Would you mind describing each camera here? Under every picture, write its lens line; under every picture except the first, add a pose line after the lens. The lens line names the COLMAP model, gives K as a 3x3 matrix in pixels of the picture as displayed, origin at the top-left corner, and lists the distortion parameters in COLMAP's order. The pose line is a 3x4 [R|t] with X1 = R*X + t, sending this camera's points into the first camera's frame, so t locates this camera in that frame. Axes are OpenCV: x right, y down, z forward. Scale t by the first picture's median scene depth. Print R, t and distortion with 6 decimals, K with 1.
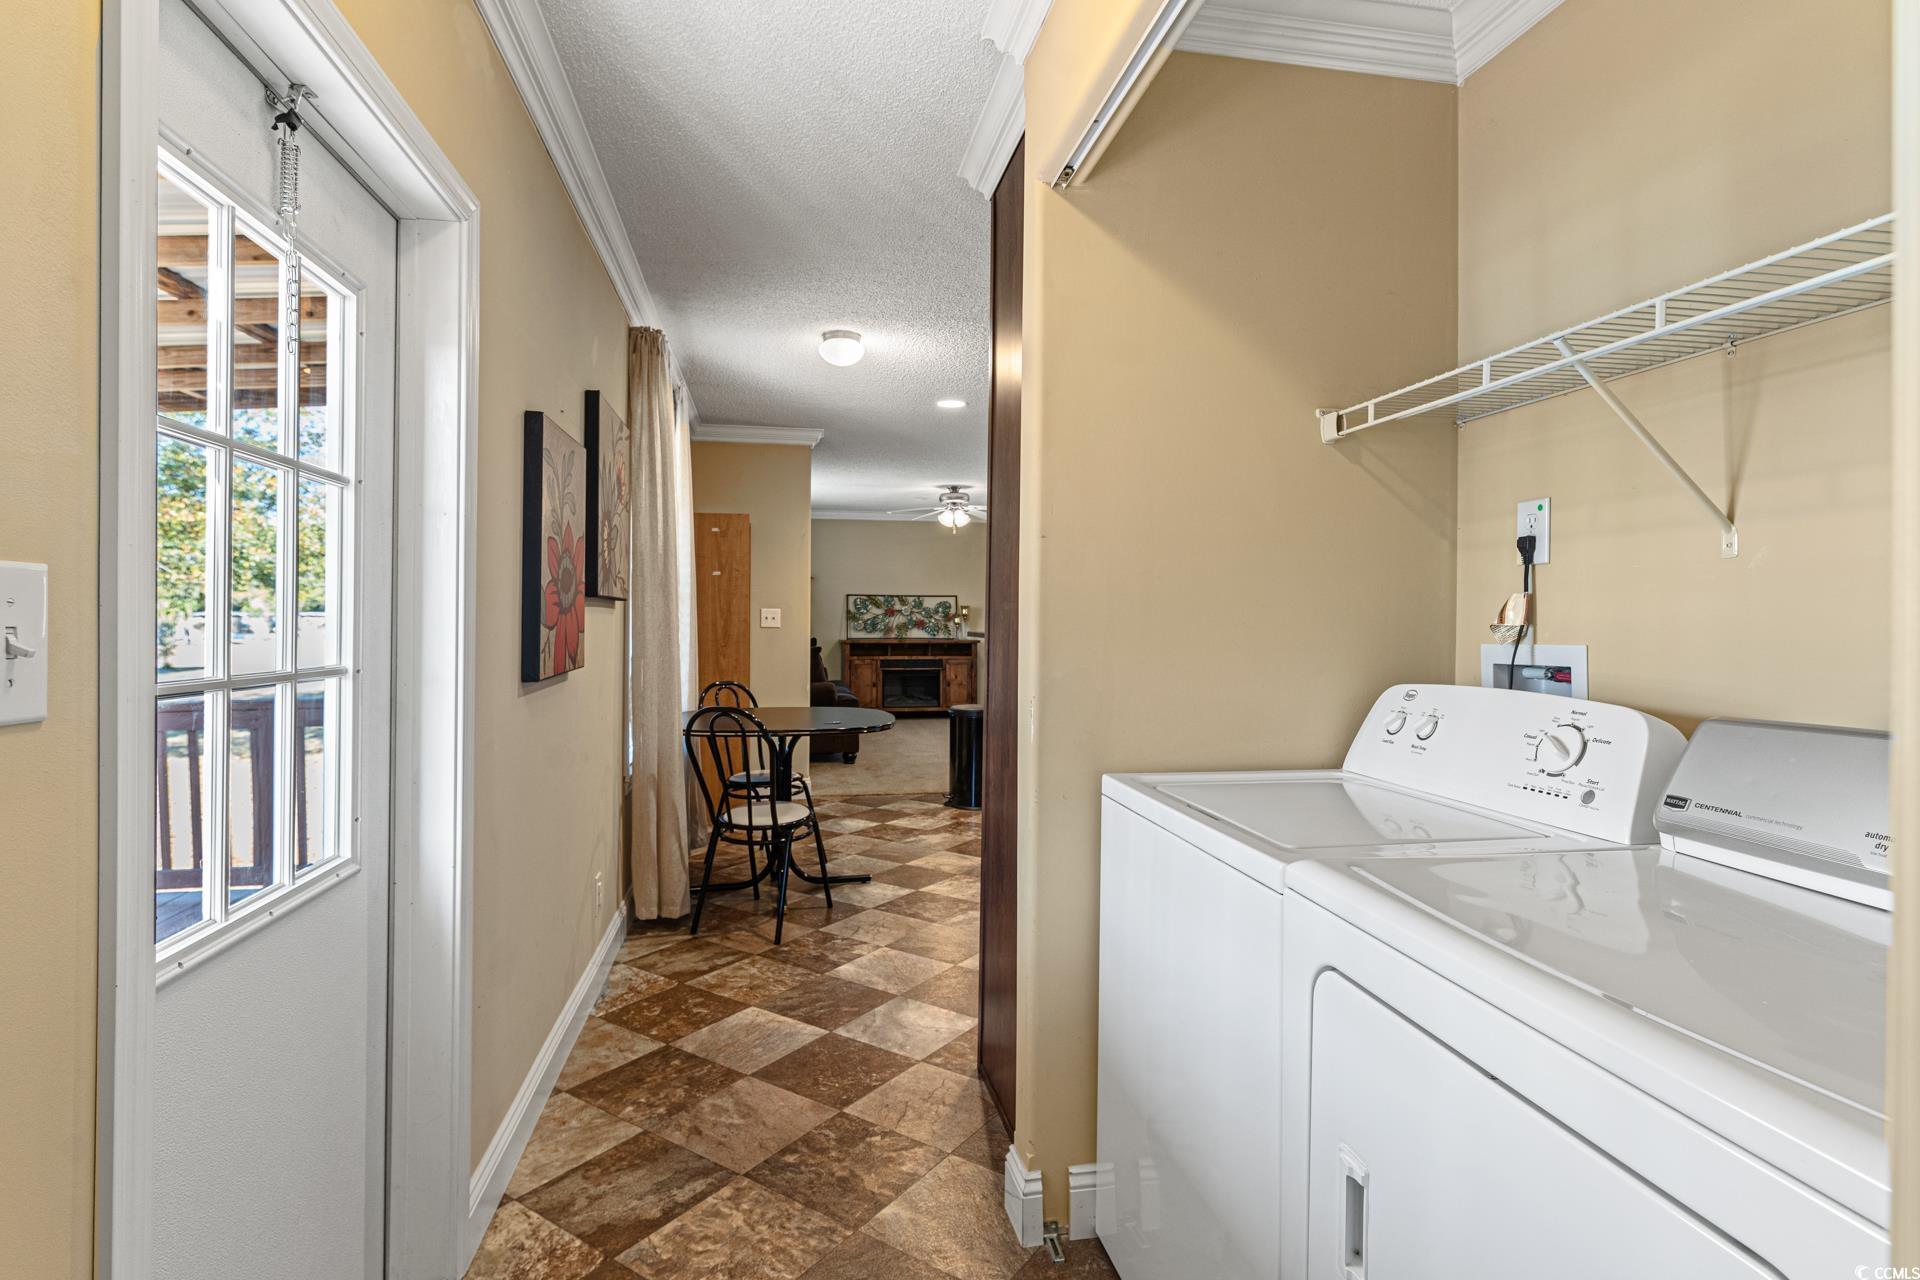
lens RADIAL K [[955.0, 0, 962.3], [0, 955.0, 629.6], [0, 0, 1]] dist [0.002977, -0.001519]
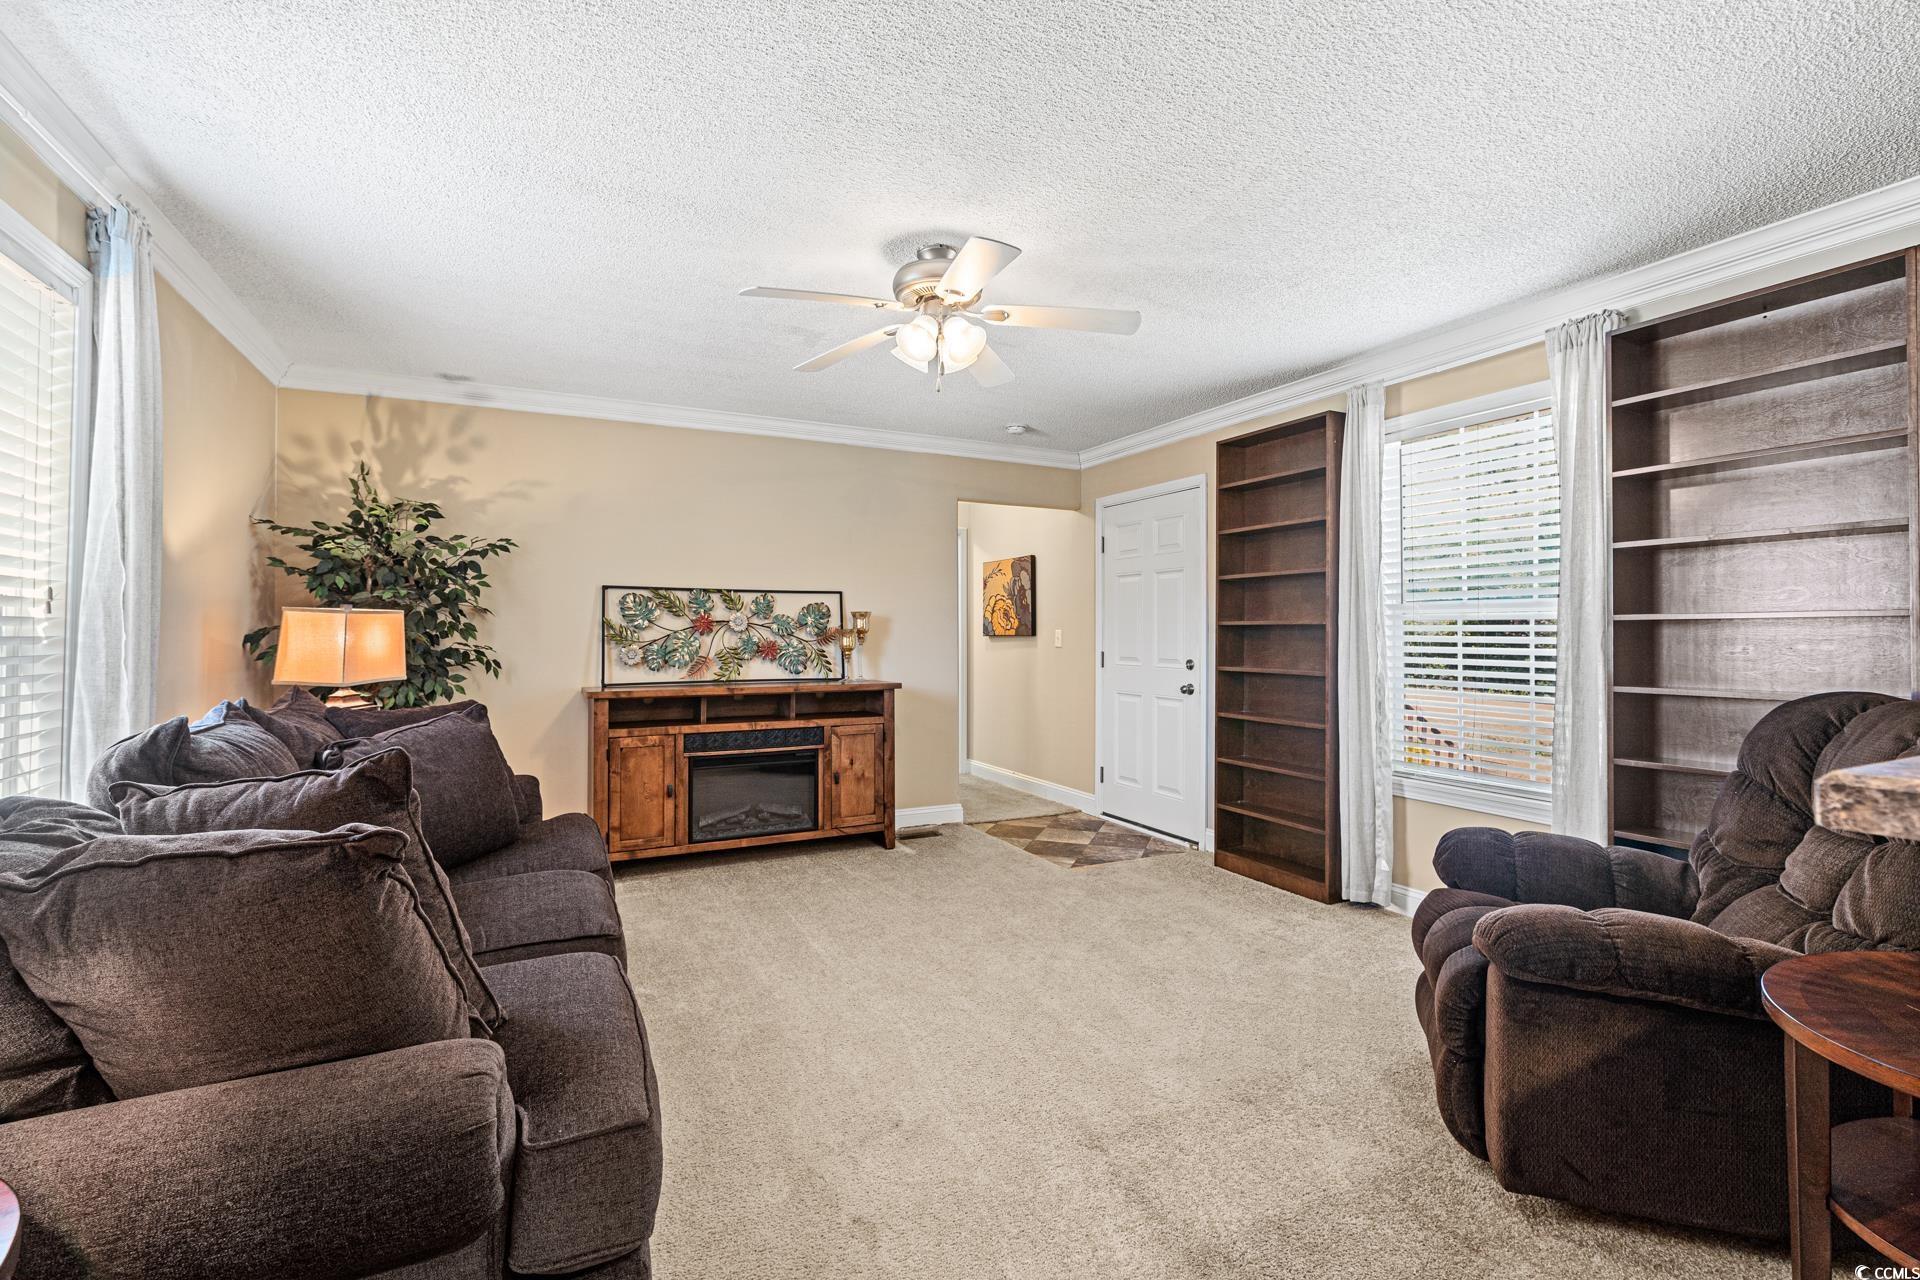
lens RADIAL K [[851.5, 0, 965.0], [0, 851.5, 624.3], [0, 0, 1]] dist [0.002057, -0.000798]
pose [[0.964842, -0.000380, 0.262829, -0.061662], [0.005296, 0.999824, -0.017994, -0.010479], [-0.262776, 0.018753, 0.964675, 0.567548]]
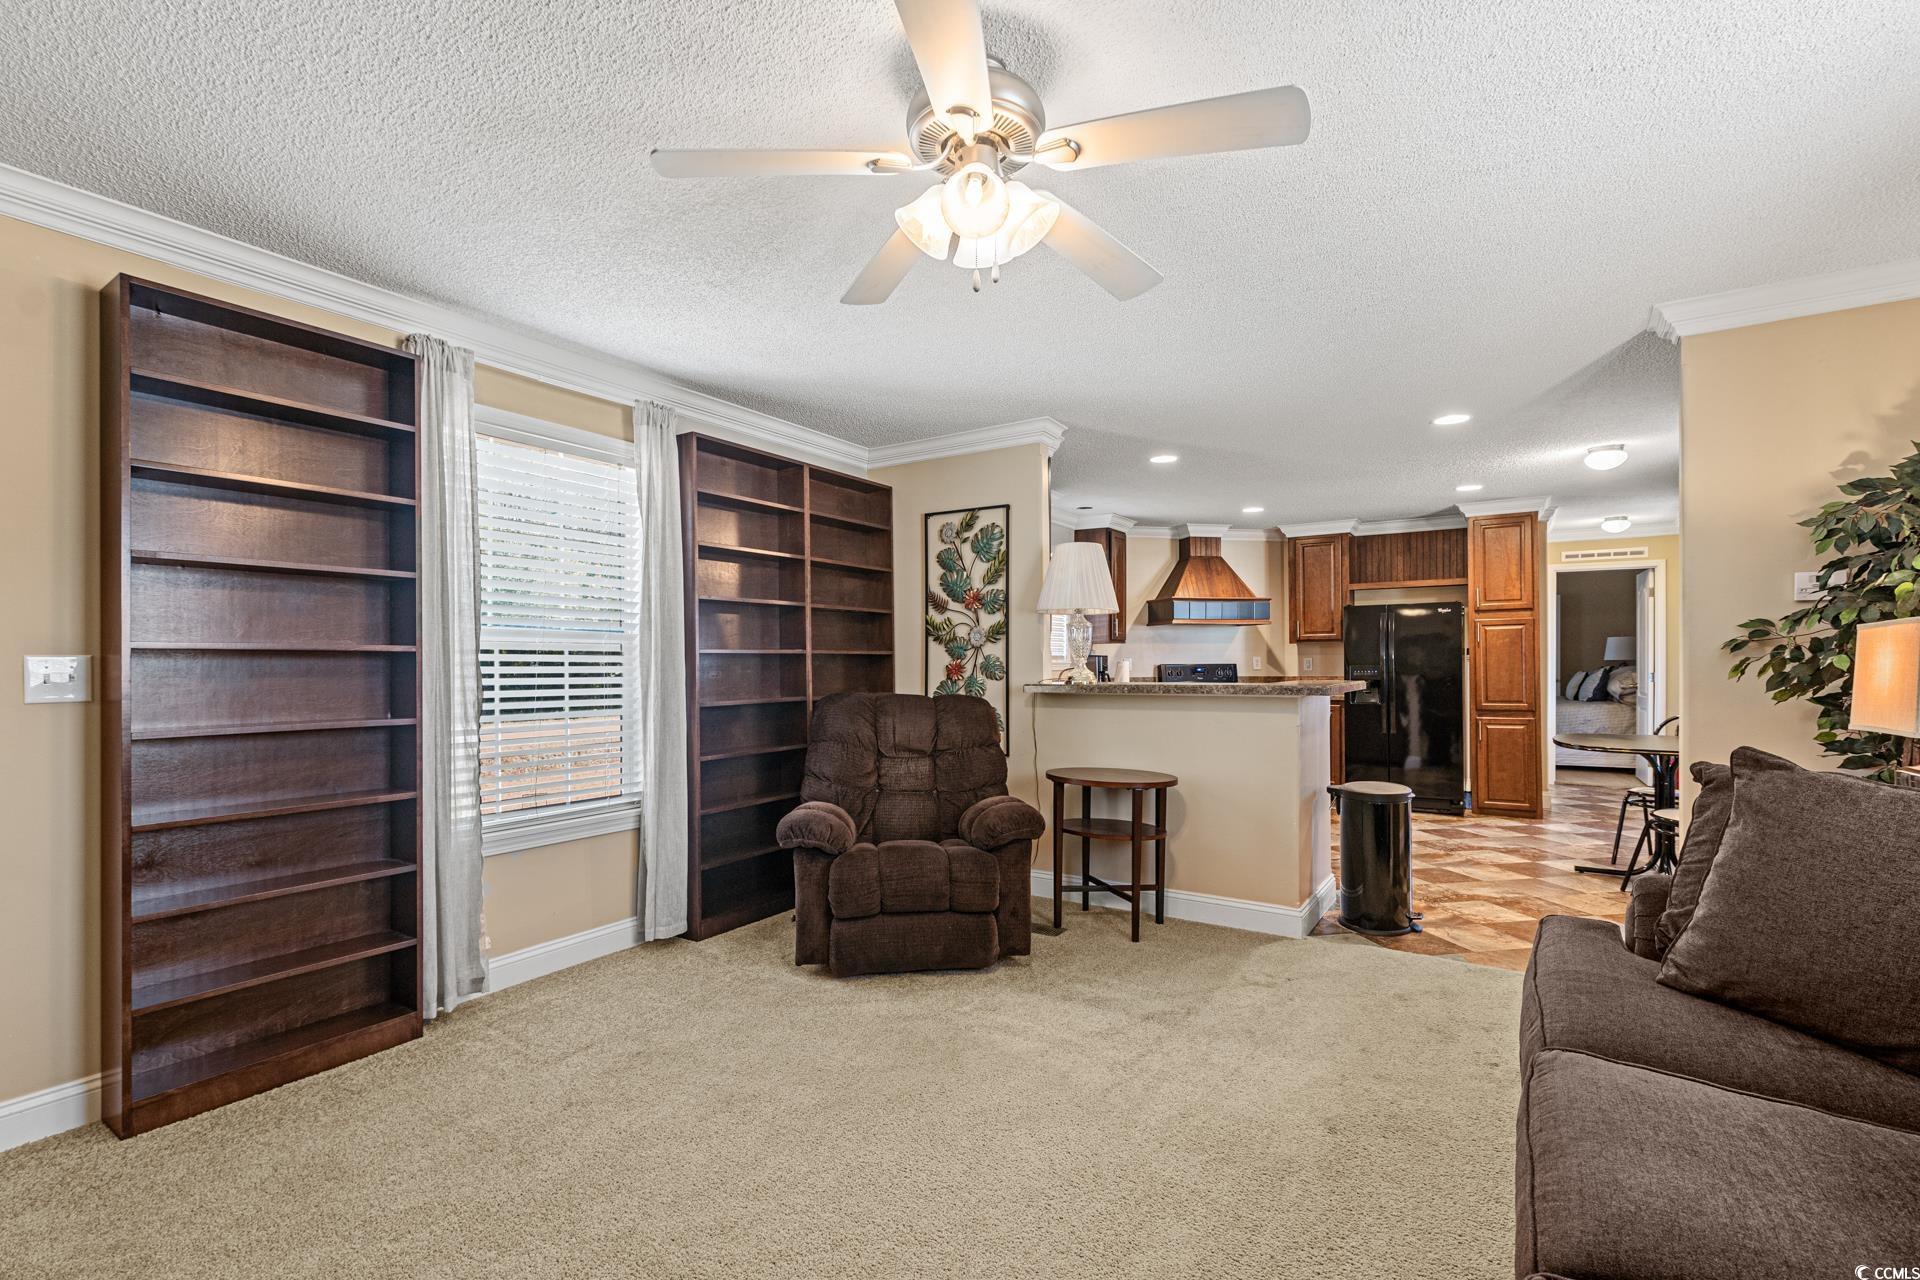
lens RADIAL K [[851.5, 0, 952.2], [0, 851.5, 669.8], [0, 0, 1]] dist [0.002057, -0.000798]
pose [[-0.709086, -0.005619, 0.705100, -0.177299], [0.007553, 0.999850, 0.015564, -0.016029], [-0.705081, 0.016361, -0.708938, 1.338310]]
